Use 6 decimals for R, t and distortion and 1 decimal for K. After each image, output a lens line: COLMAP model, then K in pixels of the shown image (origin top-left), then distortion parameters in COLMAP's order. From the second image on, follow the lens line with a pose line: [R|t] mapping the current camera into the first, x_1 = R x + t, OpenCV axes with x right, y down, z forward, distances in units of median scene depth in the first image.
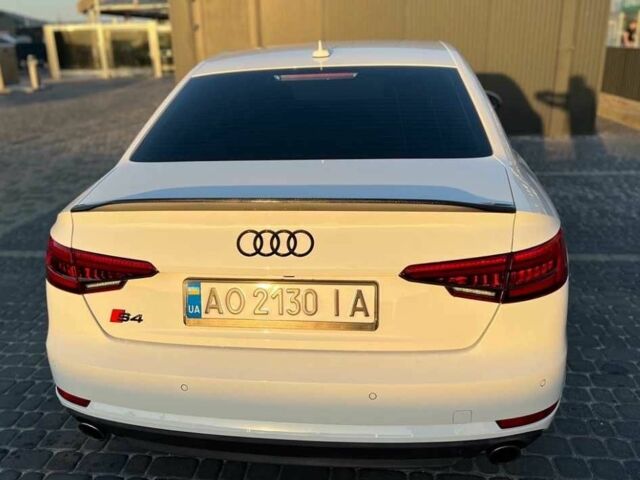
lens RADIAL K [[560.6, 0, 320.0], [0, 560.6, 240.0], [0, 0, 1]] dist [0.074085, -0.002502]
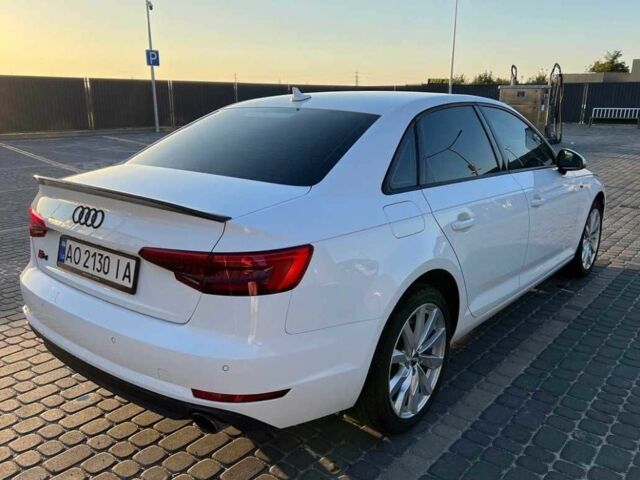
lens RADIAL K [[560.6, 0, 320.0], [0, 560.6, 240.0], [0, 0, 1]] dist [0.074085, -0.002502]
pose [[0.840776, 0.163016, -0.516258, 1.129201], [-0.179519, 0.983586, 0.018217, -0.067253], [0.510753, 0.077362, 0.856240, 0.081639]]
